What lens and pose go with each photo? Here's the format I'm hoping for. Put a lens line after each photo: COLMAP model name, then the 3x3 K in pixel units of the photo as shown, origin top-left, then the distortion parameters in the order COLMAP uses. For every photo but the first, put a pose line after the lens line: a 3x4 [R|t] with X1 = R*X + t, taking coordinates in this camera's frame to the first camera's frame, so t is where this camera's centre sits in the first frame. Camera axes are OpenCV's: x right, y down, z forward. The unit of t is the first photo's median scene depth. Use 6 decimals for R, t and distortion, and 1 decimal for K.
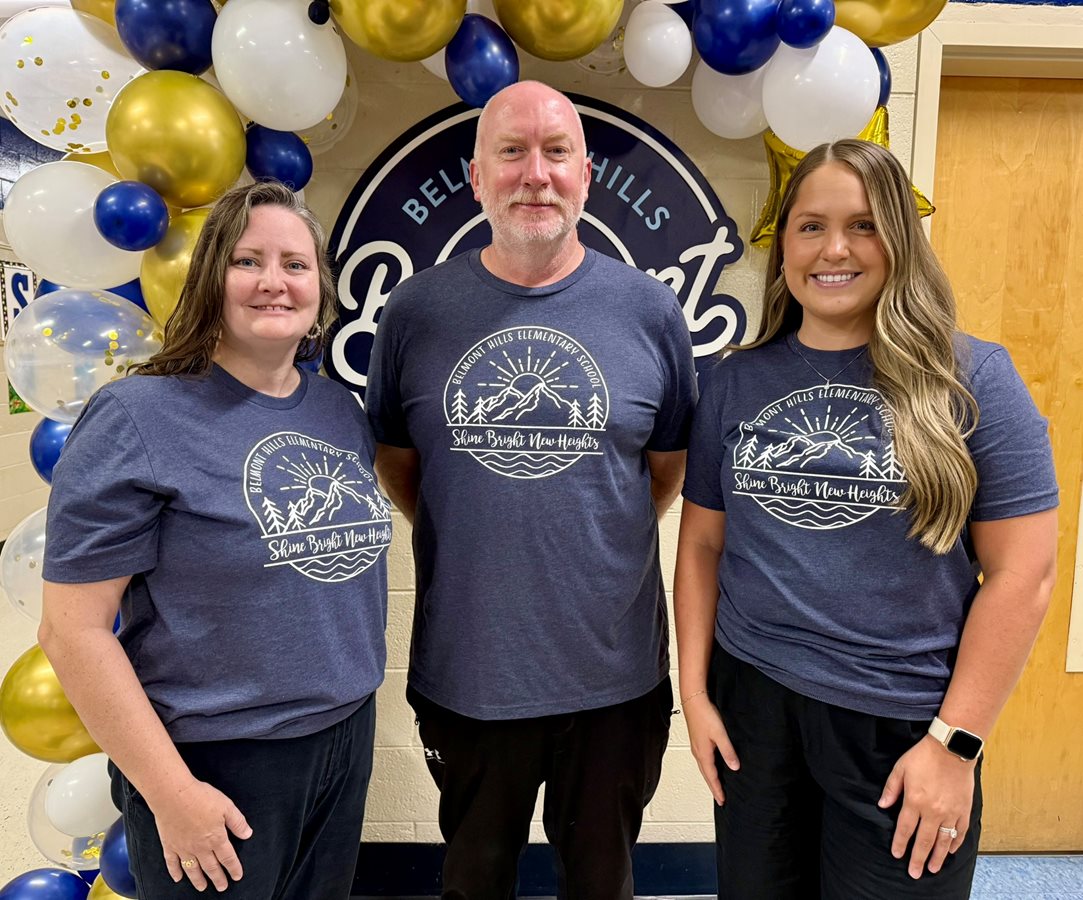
lens RADIAL K [[839.4, 0, 541.5], [0, 839.4, 450.0], [0, 0, 1]] dist [0.005544, -0.006293]
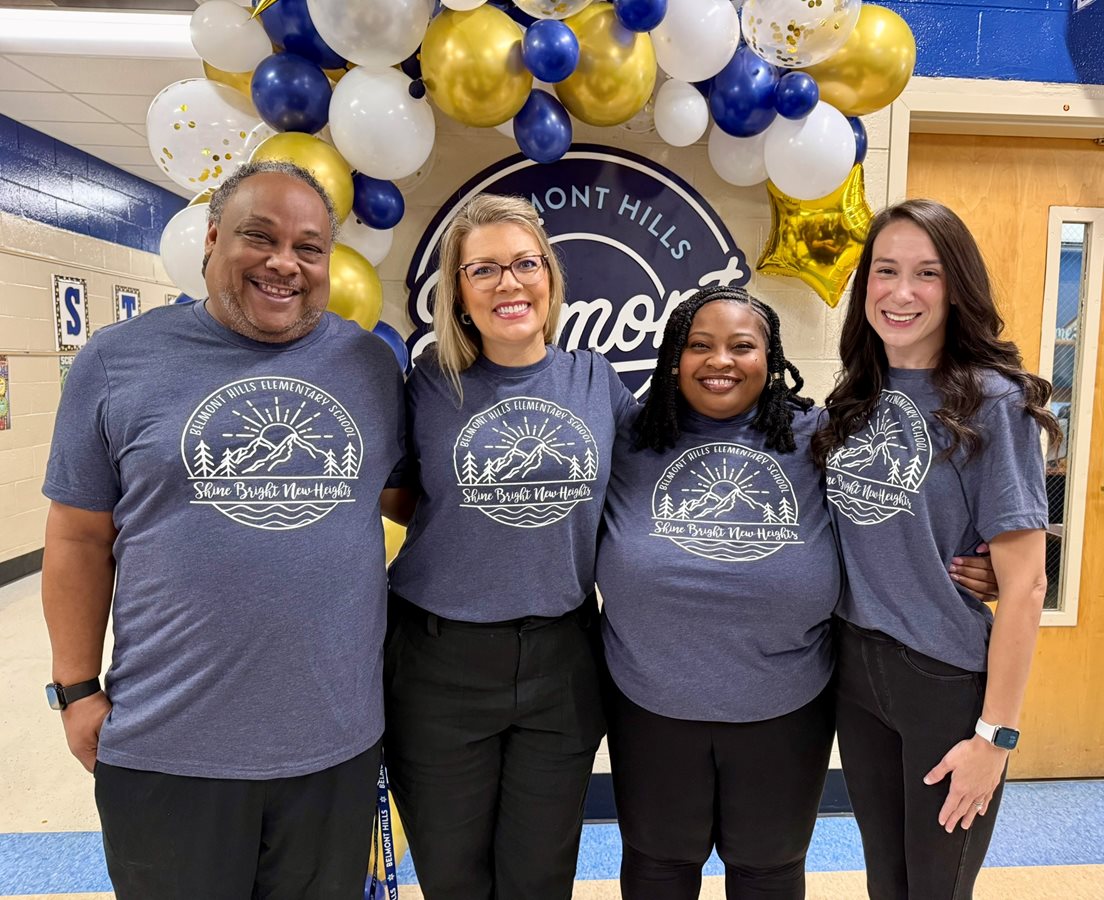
lens RADIAL K [[833.5, 0, 599.3], [0, 833.5, 451.6], [0, 0, 1]] dist [0.033857, -0.041014]
pose [[0.998943, -0.003805, 0.045809, -0.037180], [0.004458, 0.999890, -0.014161, 0.034538], [-0.045750, 0.014350, 0.998850, -0.203343]]
